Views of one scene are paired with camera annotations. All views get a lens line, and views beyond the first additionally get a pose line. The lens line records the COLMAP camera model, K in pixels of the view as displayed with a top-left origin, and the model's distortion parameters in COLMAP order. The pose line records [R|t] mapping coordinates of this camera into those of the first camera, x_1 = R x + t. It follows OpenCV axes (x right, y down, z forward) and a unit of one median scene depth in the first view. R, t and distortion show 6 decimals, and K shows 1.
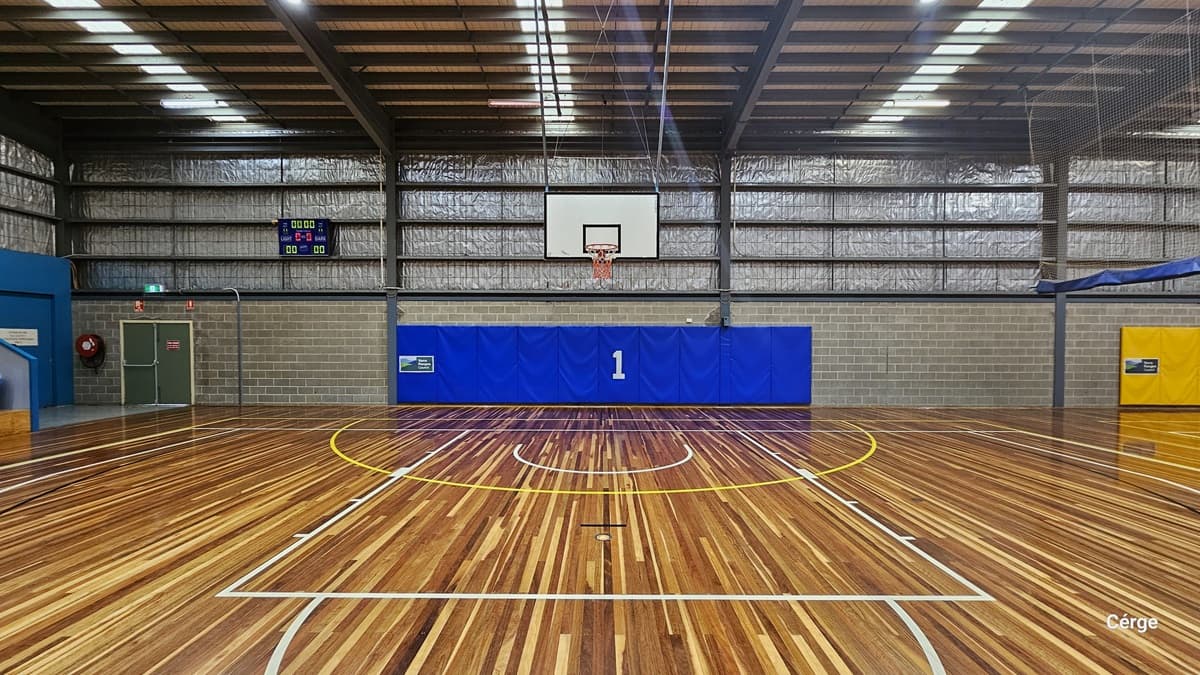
lens RADIAL K [[489.5, 0, 599.7], [0, 489.5, 354.2], [0, 0, 1]] dist [-0.002082, -0.000849]
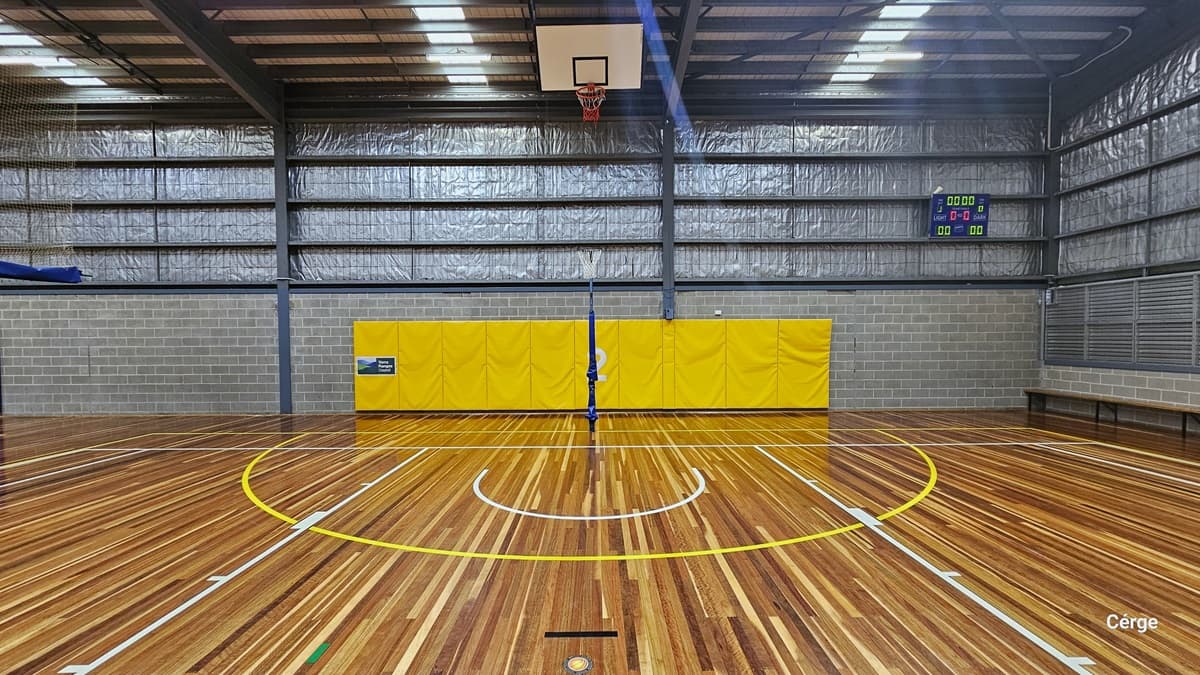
lens RADIAL K [[566.2, 0, 596.0], [0, 566.2, 354.8], [0, 0, 1]] dist [0.008143, 0.000472]
pose [[0.999955, -0.008336, -0.004420, 1.469476], [0.008349, 0.999961, 0.002973, 0.004657], [0.004395, -0.003009, 0.999986, -0.009201]]
